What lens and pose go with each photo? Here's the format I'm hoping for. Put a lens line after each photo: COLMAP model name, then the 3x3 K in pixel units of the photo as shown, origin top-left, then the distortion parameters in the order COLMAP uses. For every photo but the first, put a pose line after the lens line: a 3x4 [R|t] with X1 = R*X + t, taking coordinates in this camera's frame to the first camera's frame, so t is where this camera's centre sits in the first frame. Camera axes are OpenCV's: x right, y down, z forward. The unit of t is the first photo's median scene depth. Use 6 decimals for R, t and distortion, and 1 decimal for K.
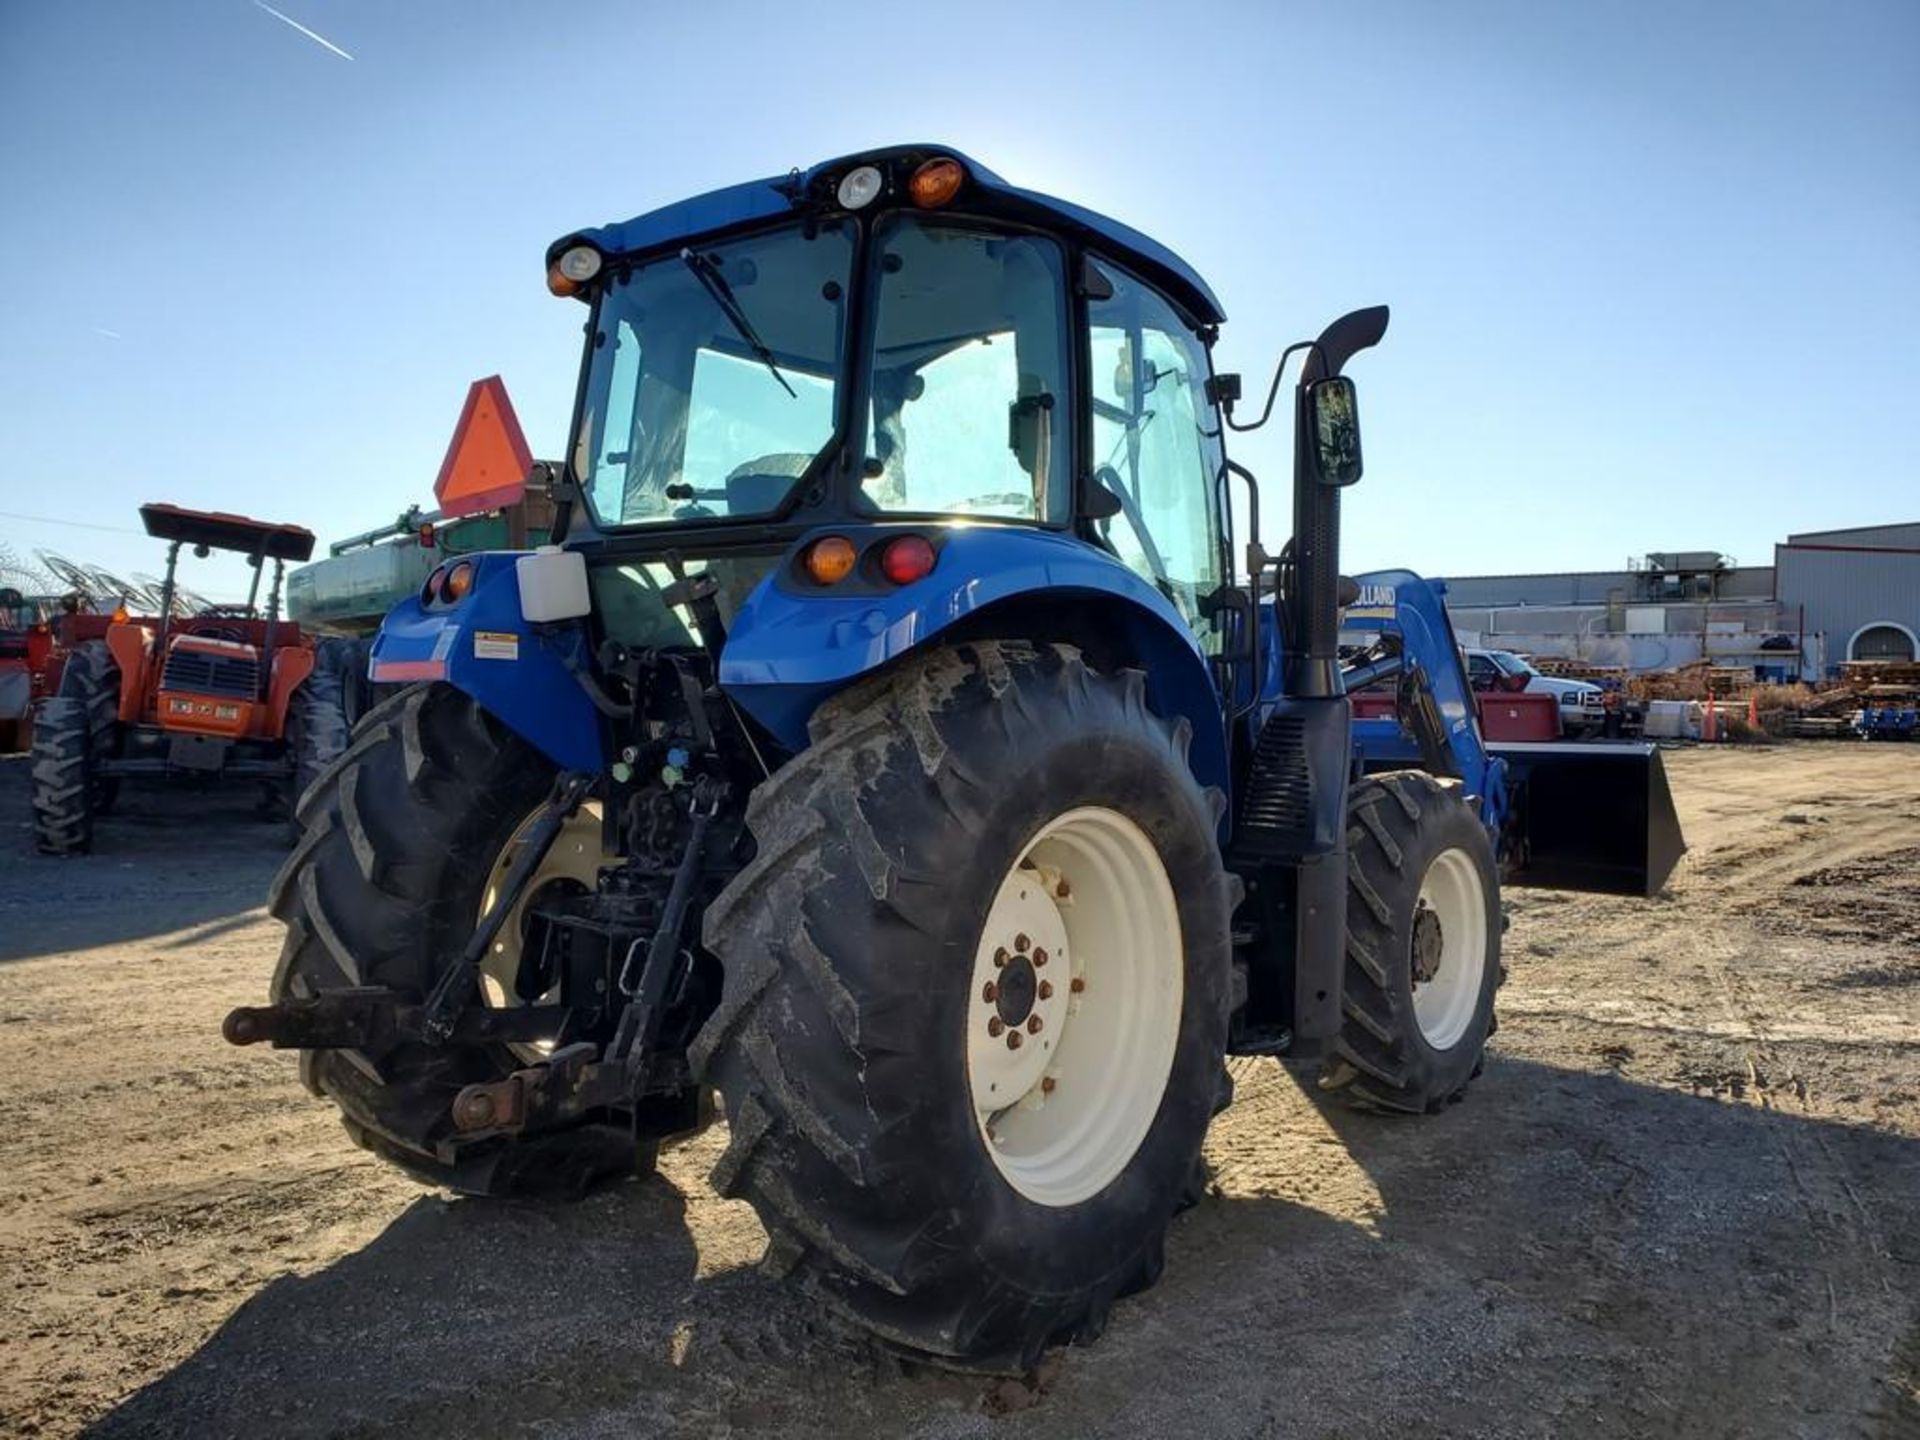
lens RADIAL K [[1489.2, 0, 968.3], [0, 1489.2, 709.1], [0, 0, 1]] dist [0.036719, -0.034261]
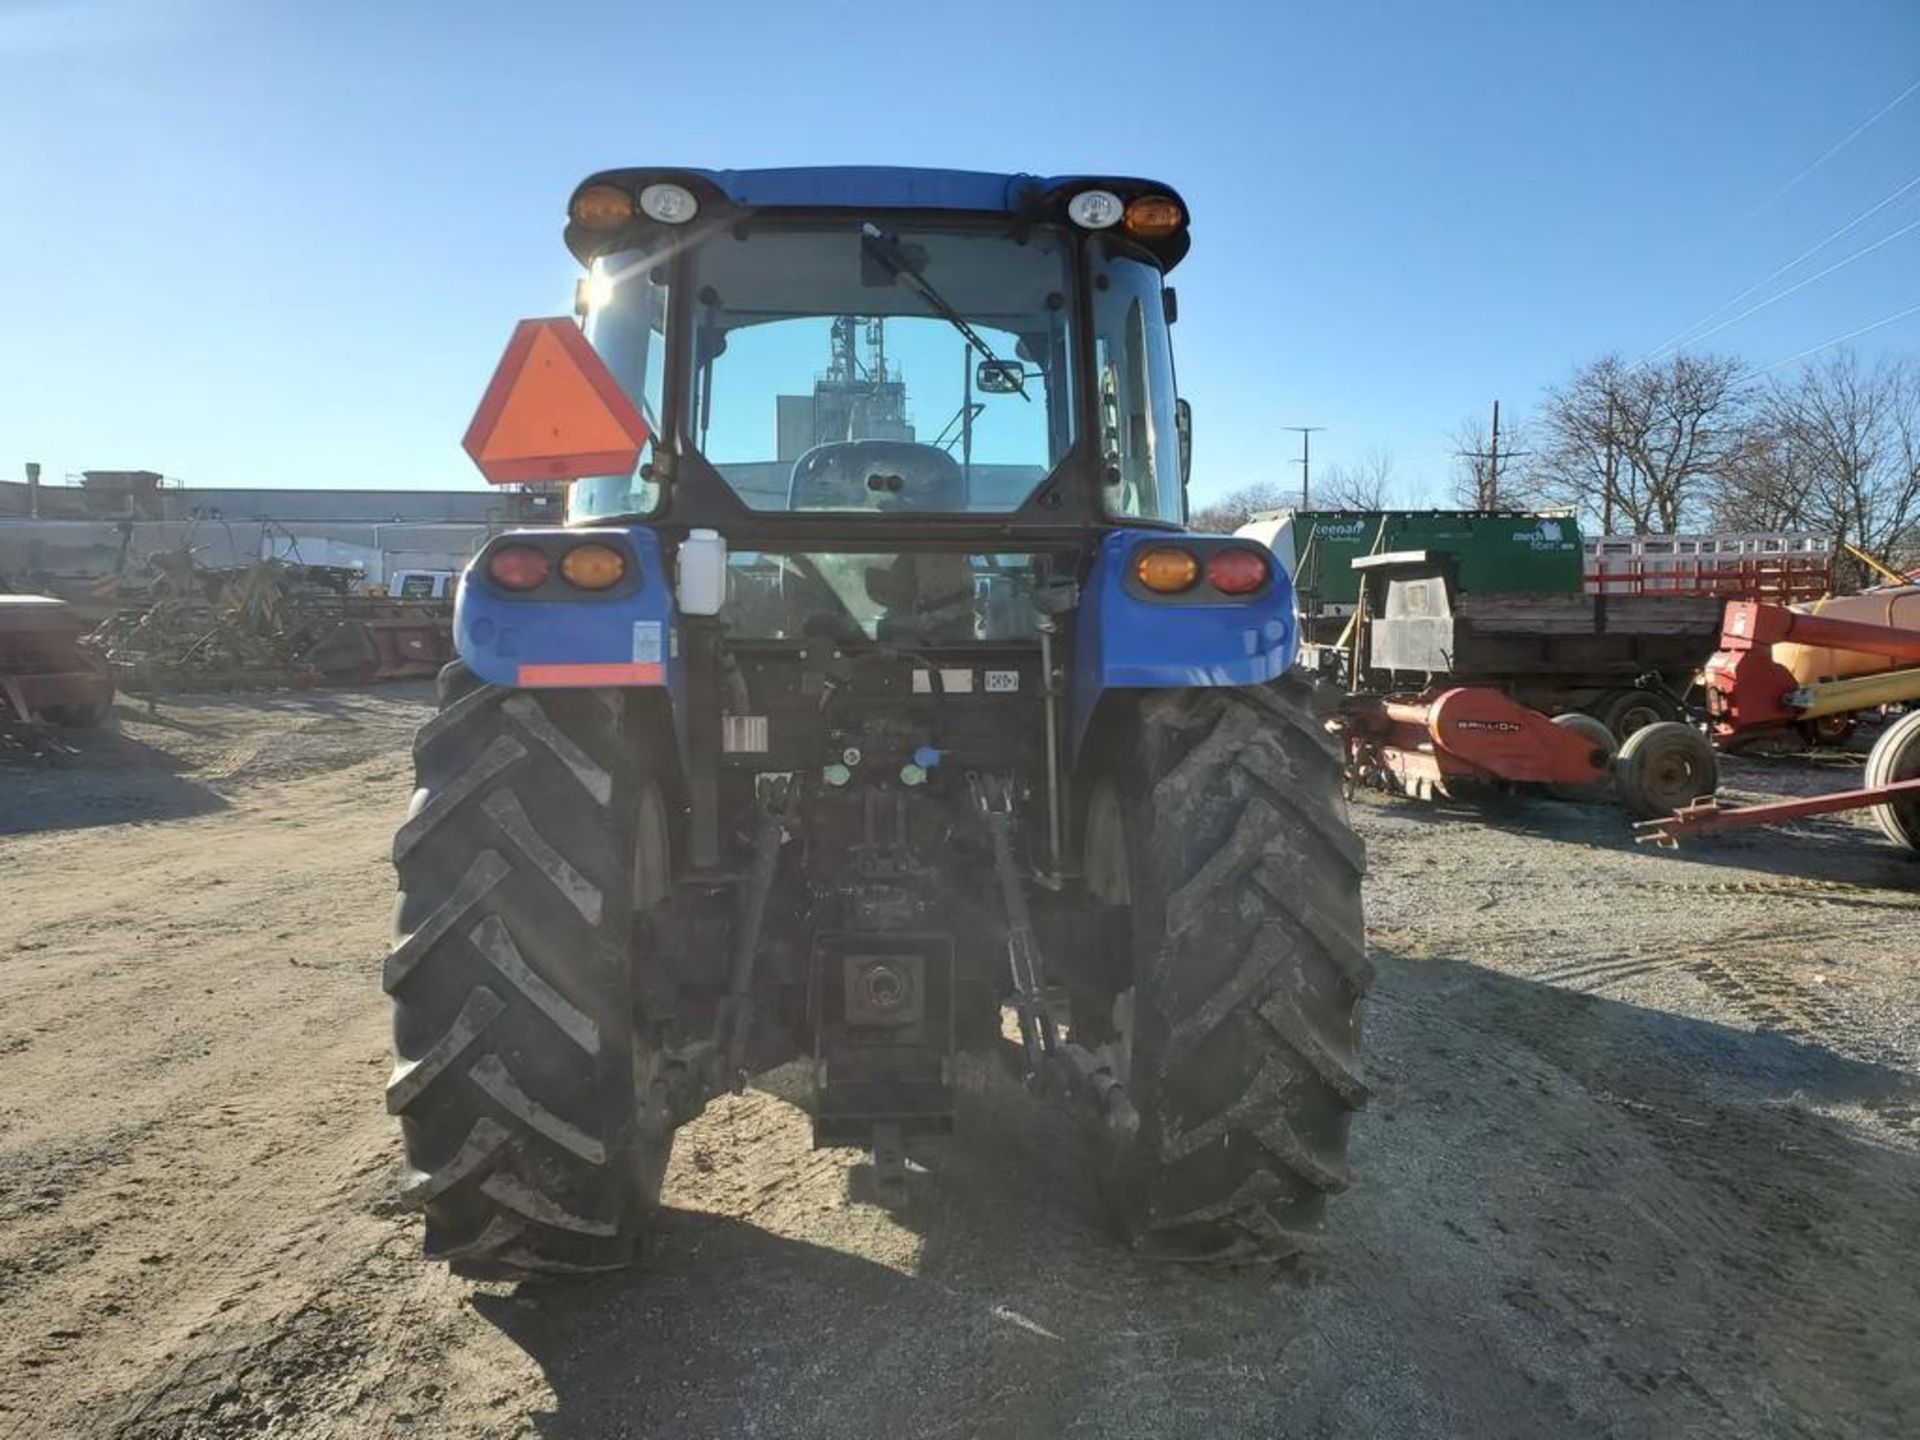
lens RADIAL K [[1489.2, 0, 959.8], [0, 1489.2, 704.5], [0, 0, 1]] dist [0.036719, -0.034261]
pose [[0.755502, -0.047963, 0.653388, -0.735297], [0.013415, 0.998240, 0.057766, -0.053289], [-0.655009, -0.034877, 0.754816, 0.218792]]
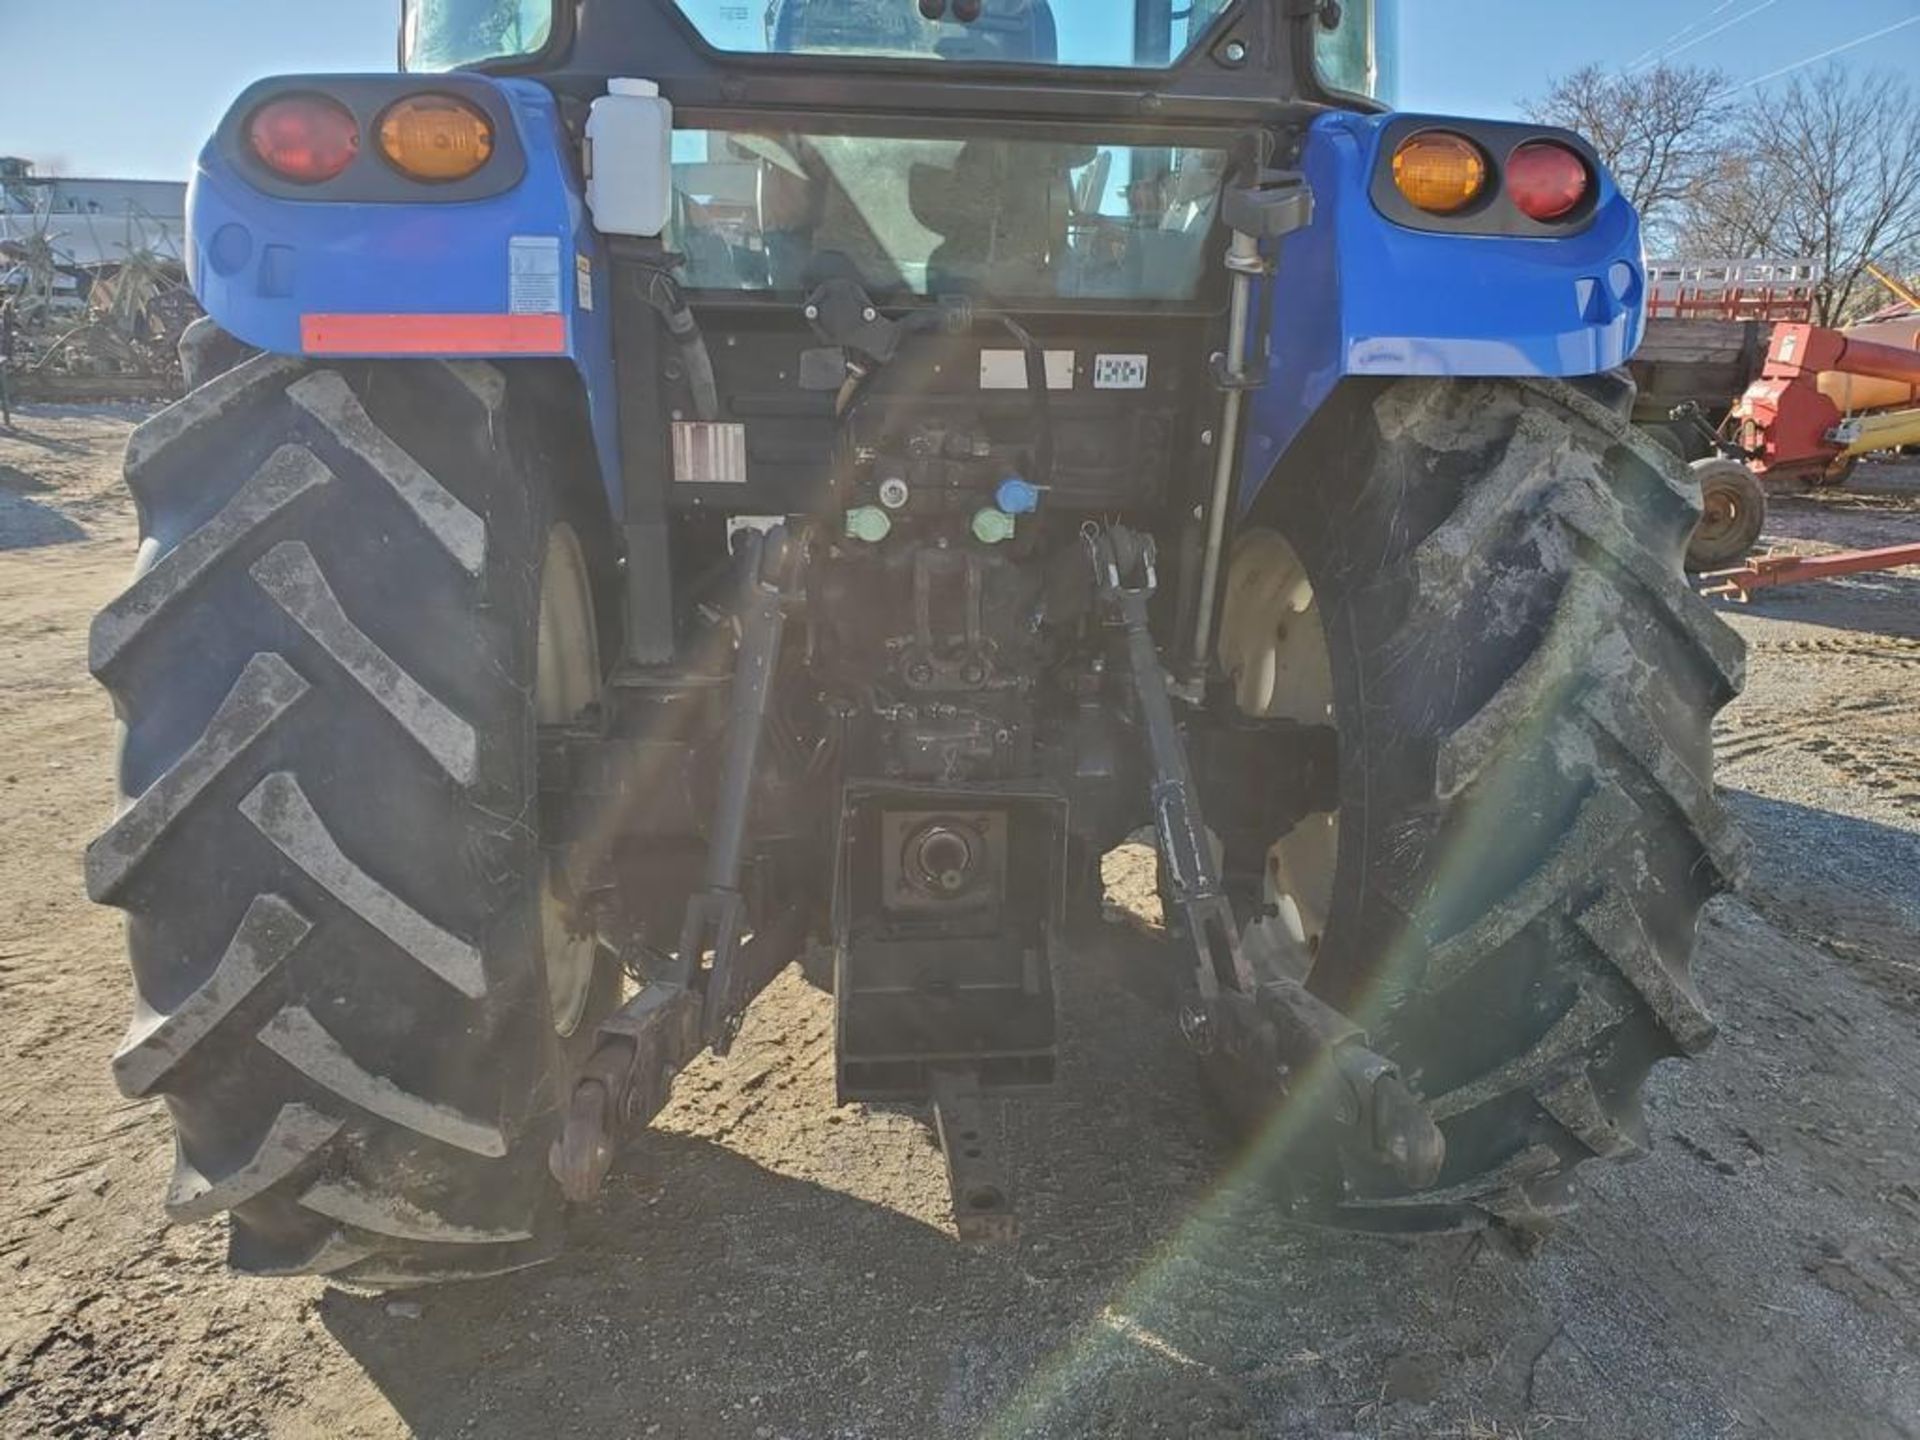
lens RADIAL K [[1489.2, 0, 977.2], [0, 1489.2, 738.8], [0, 0, 1]] dist [0.036719, -0.034261]
pose [[0.722930, -0.174880, 0.668424, -0.560881], [-0.003669, 0.966452, 0.256821, -0.024274], [-0.690912, -0.188116, 0.698035, 0.512841]]
